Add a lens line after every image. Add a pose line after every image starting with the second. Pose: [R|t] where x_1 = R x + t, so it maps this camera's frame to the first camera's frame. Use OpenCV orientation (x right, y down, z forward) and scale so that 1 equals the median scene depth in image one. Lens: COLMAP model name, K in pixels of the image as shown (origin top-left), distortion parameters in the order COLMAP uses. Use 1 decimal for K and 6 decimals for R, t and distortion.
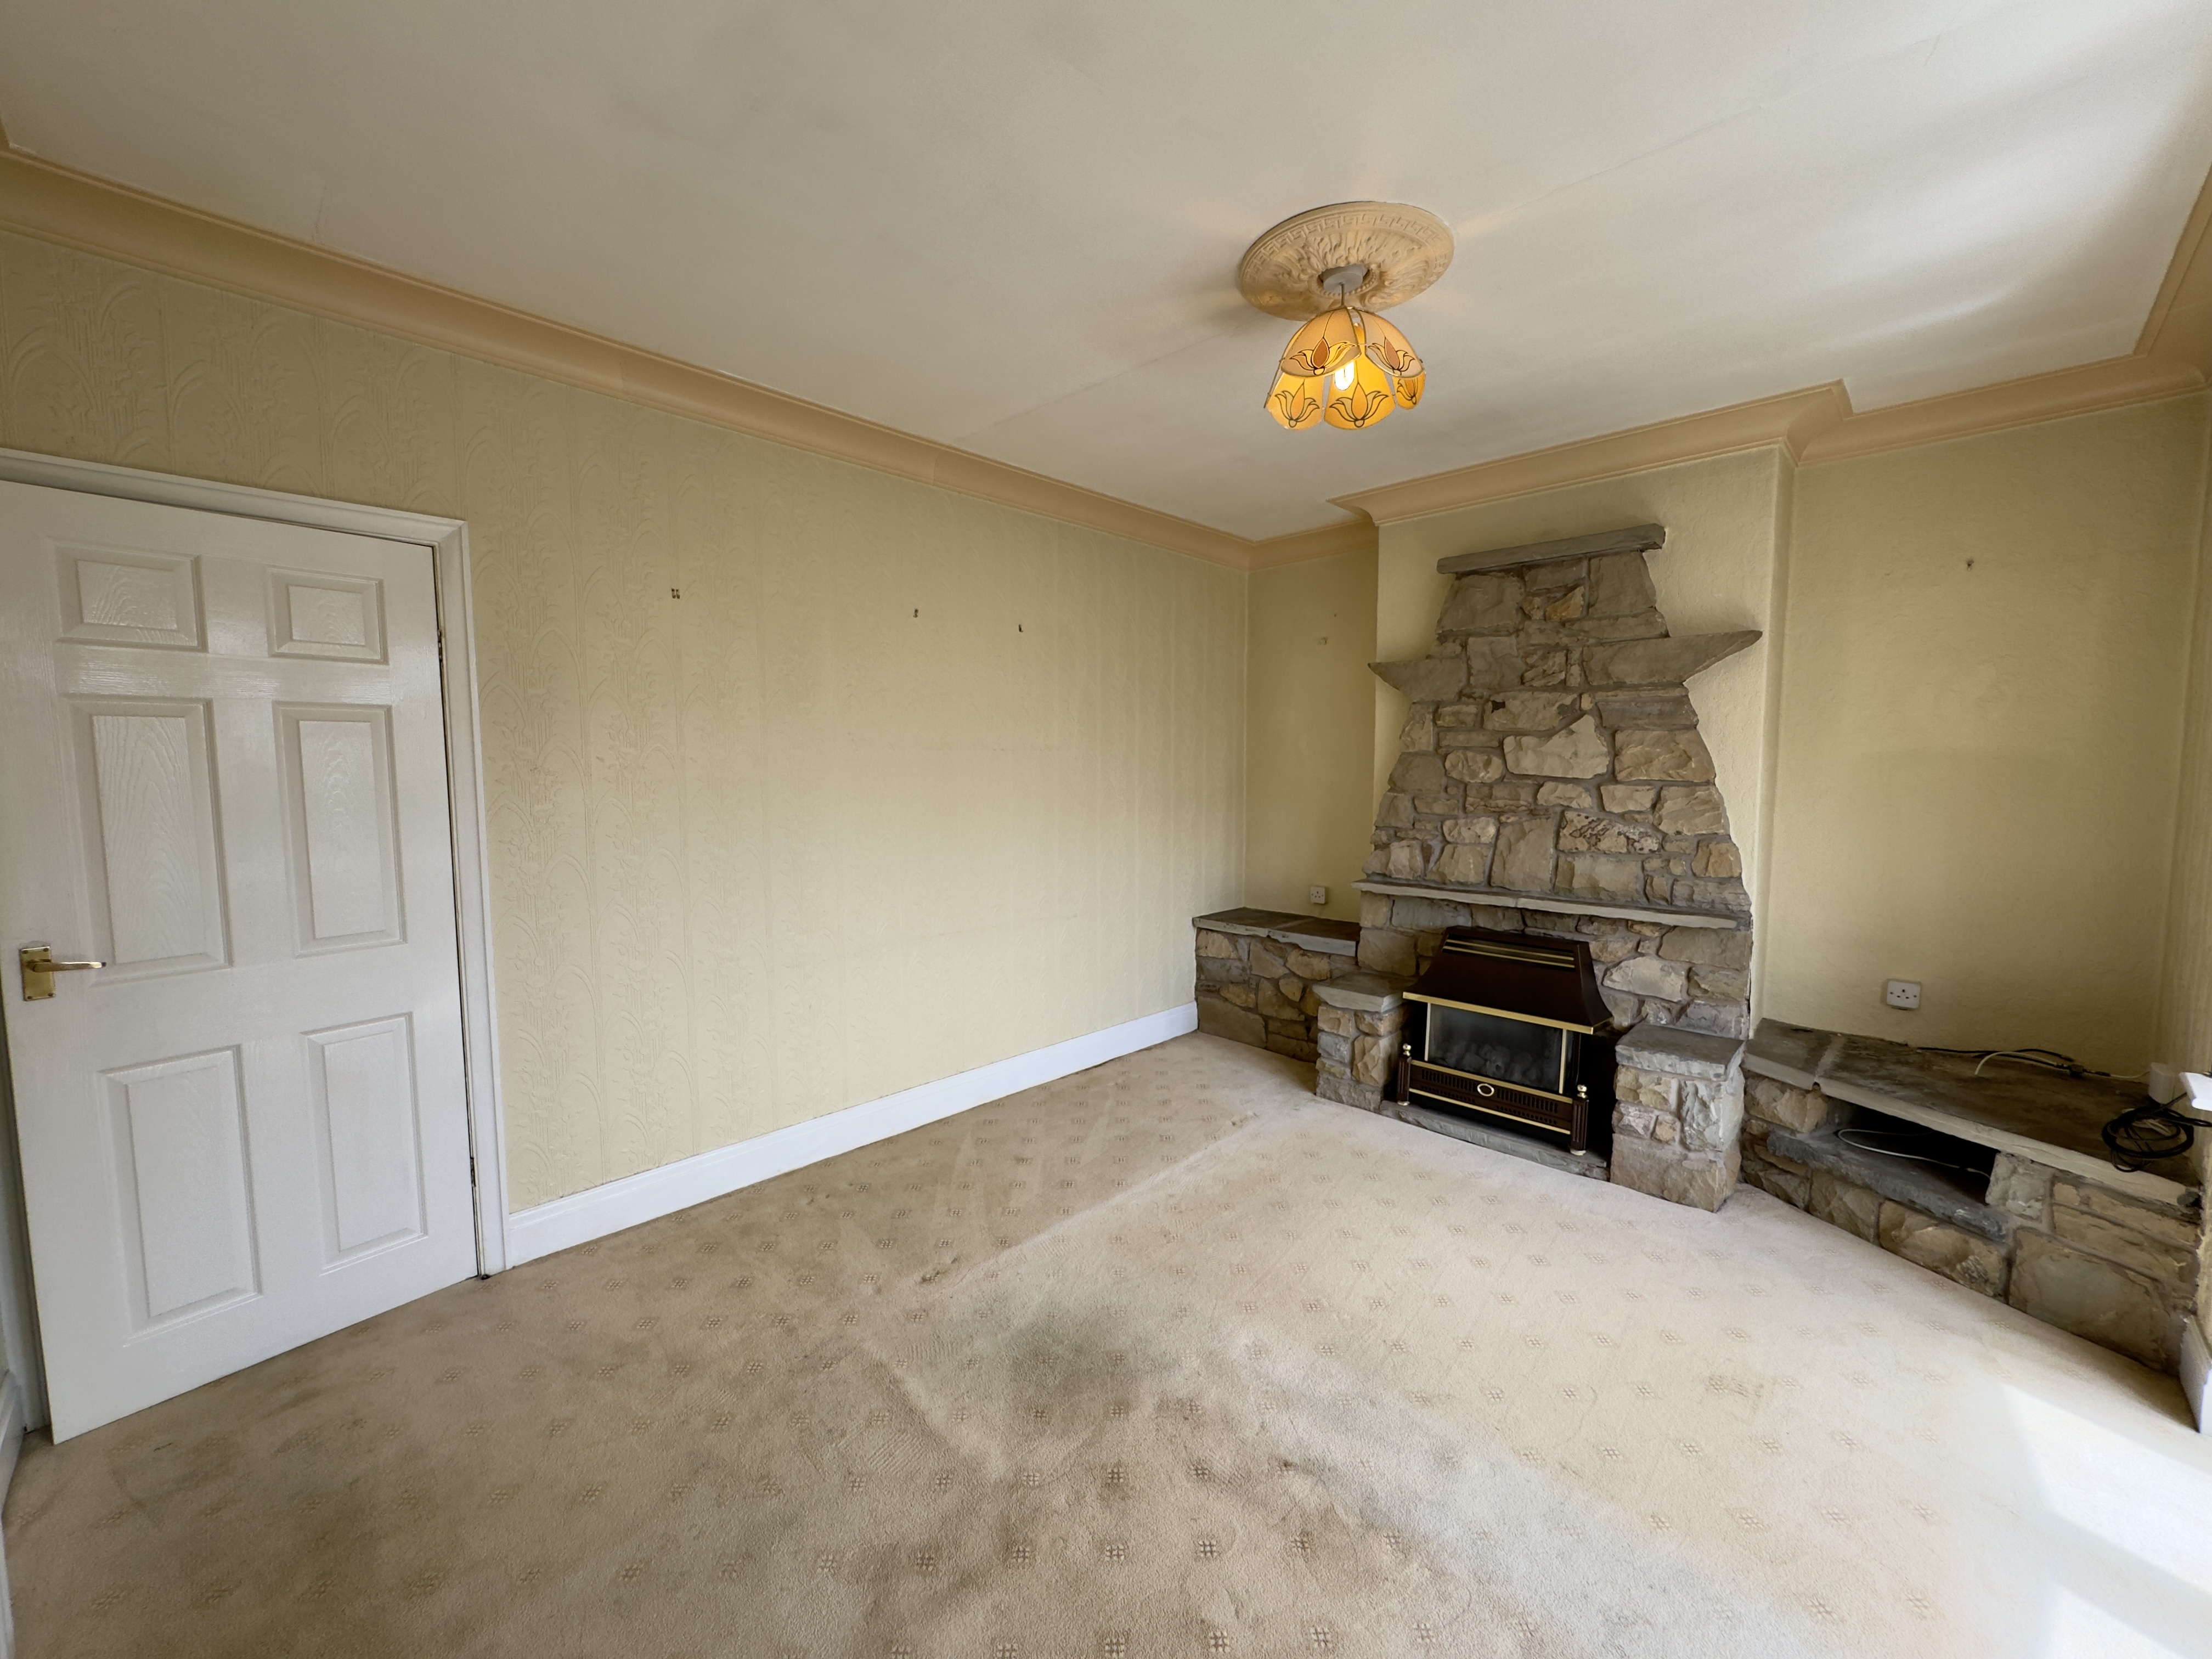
lens RADIAL K [[875.3, 0, 1099.9], [0, 875.3, 828.3], [0, 0, 1]] dist [-0.003767, -0.000324]
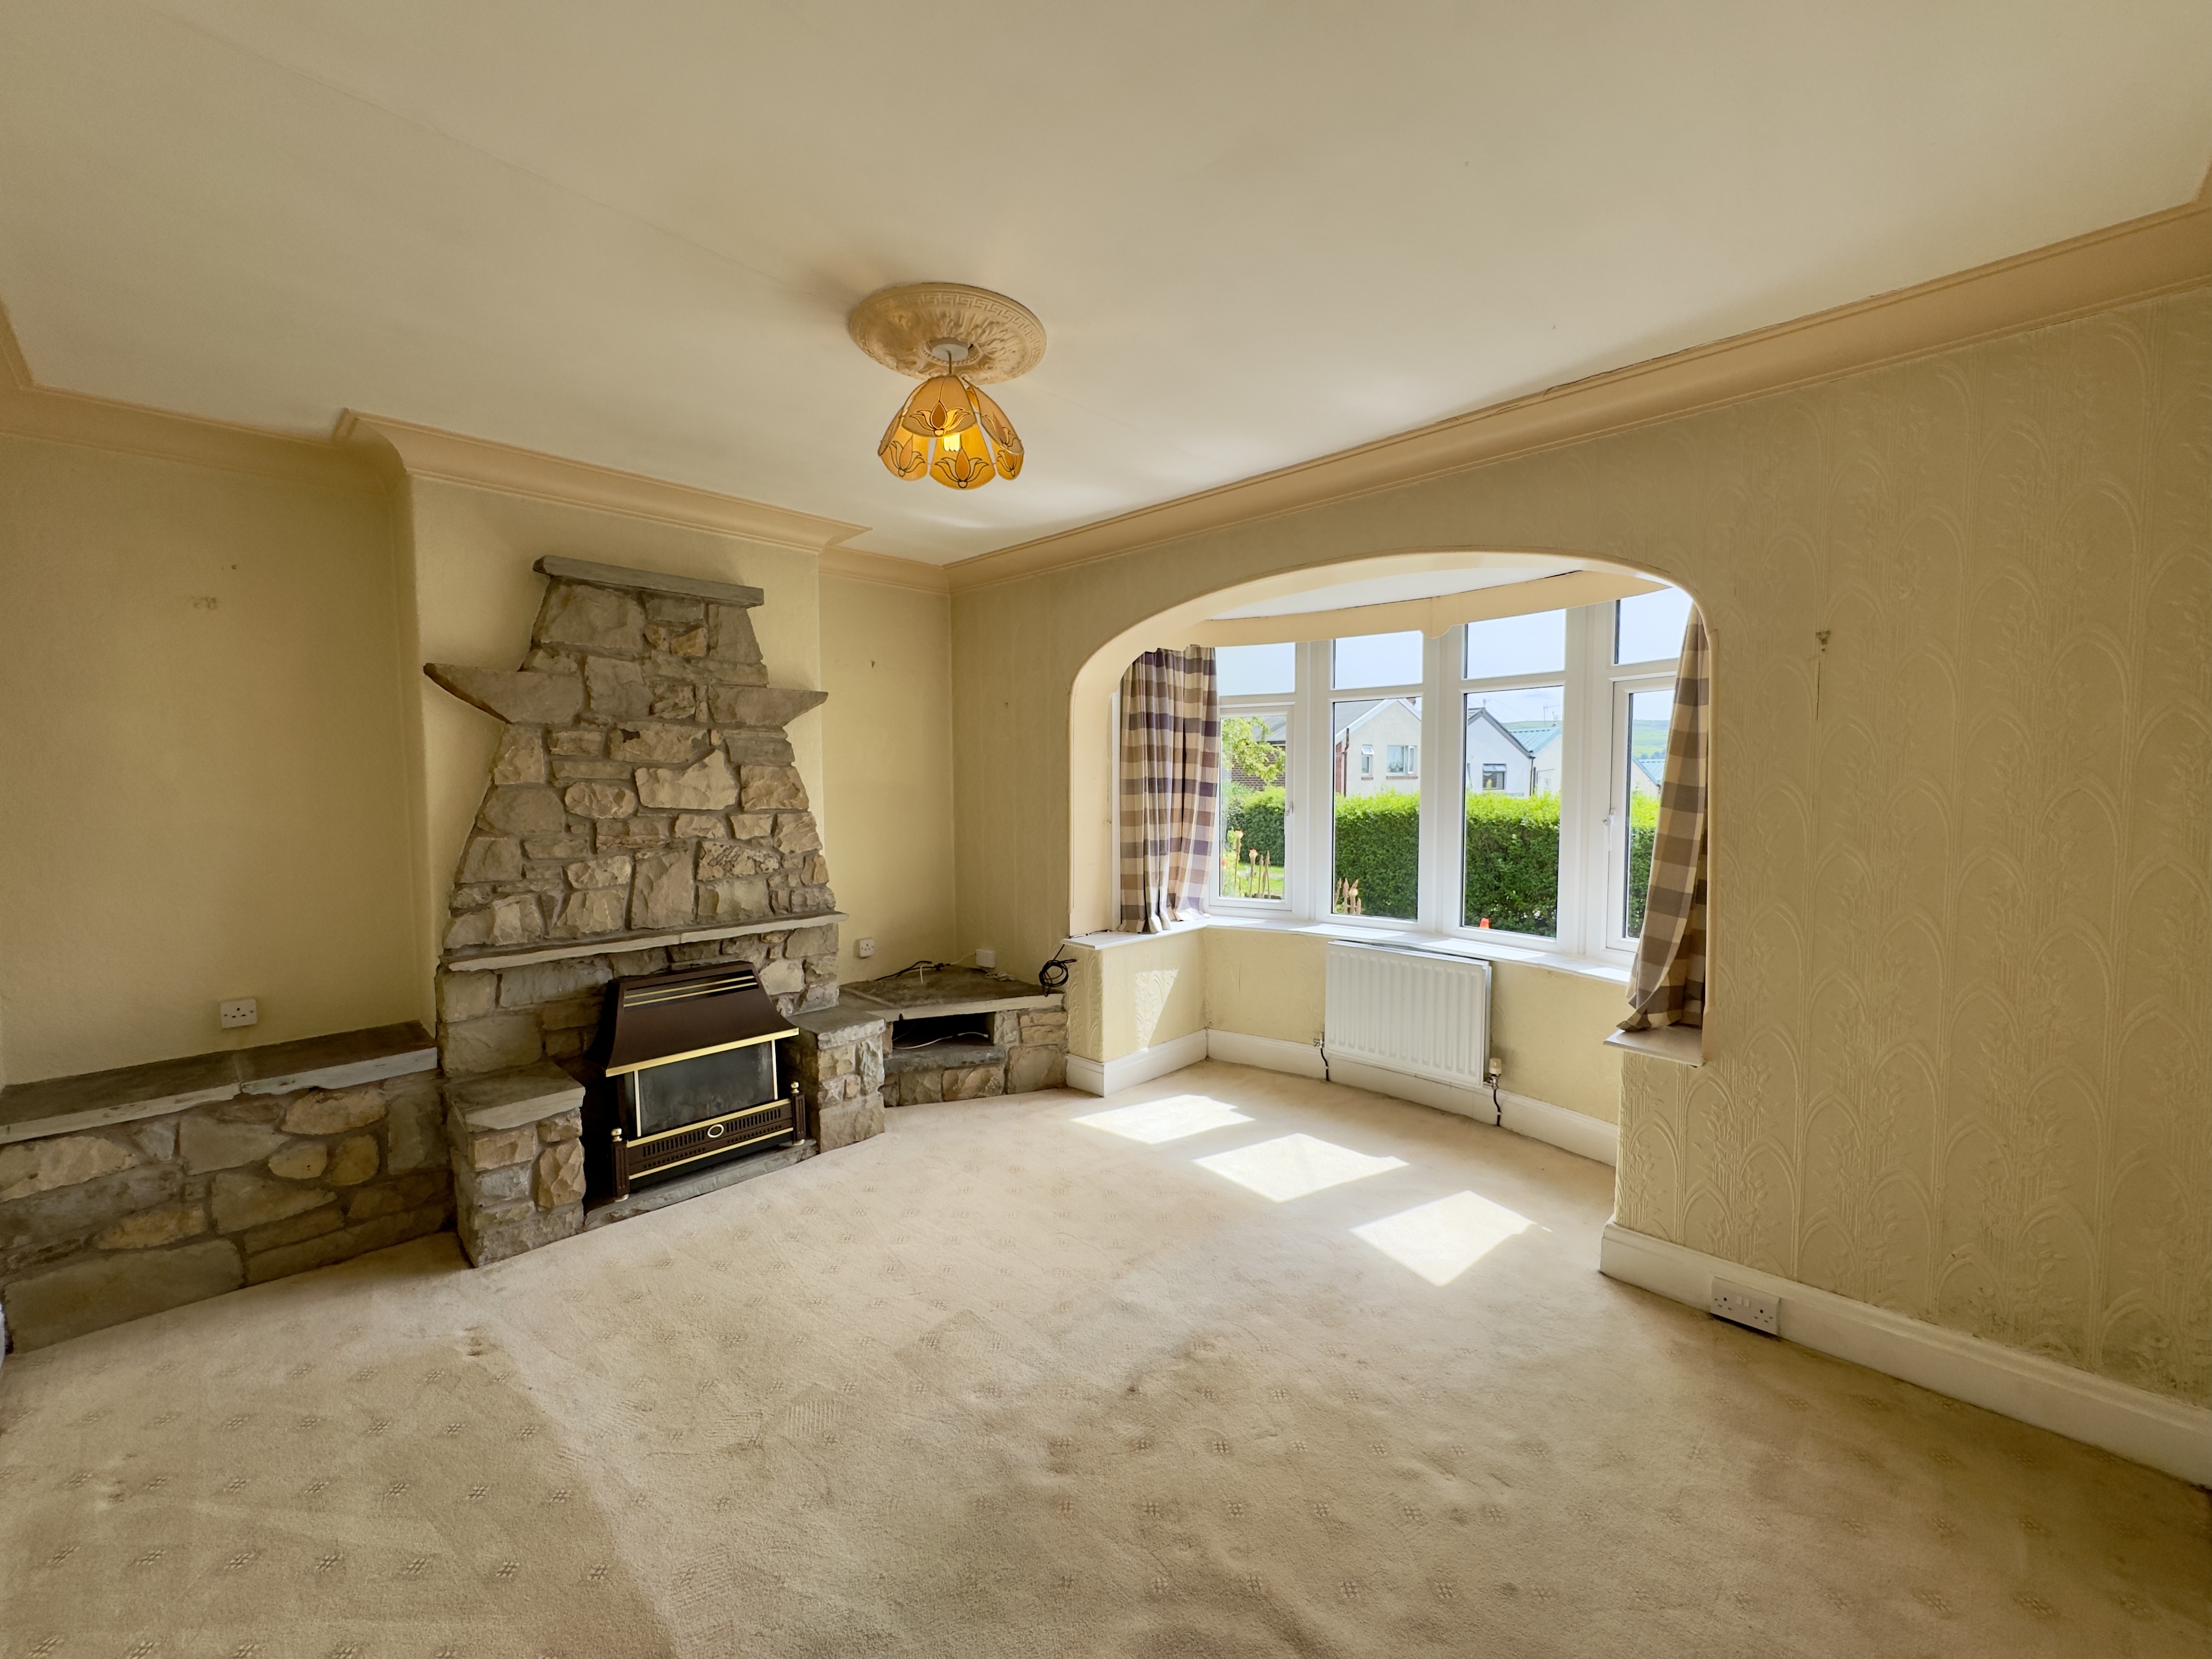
lens RADIAL K [[875.3, 0, 1107.4], [0, 875.3, 826.4], [0, 0, 1]] dist [-0.003767, -0.000324]
pose [[0.000440, -0.052277, 0.998633, -0.503032], [0.080297, 0.995410, 0.052072, -0.053736], [-0.996771, 0.080165, 0.004635, 0.521017]]
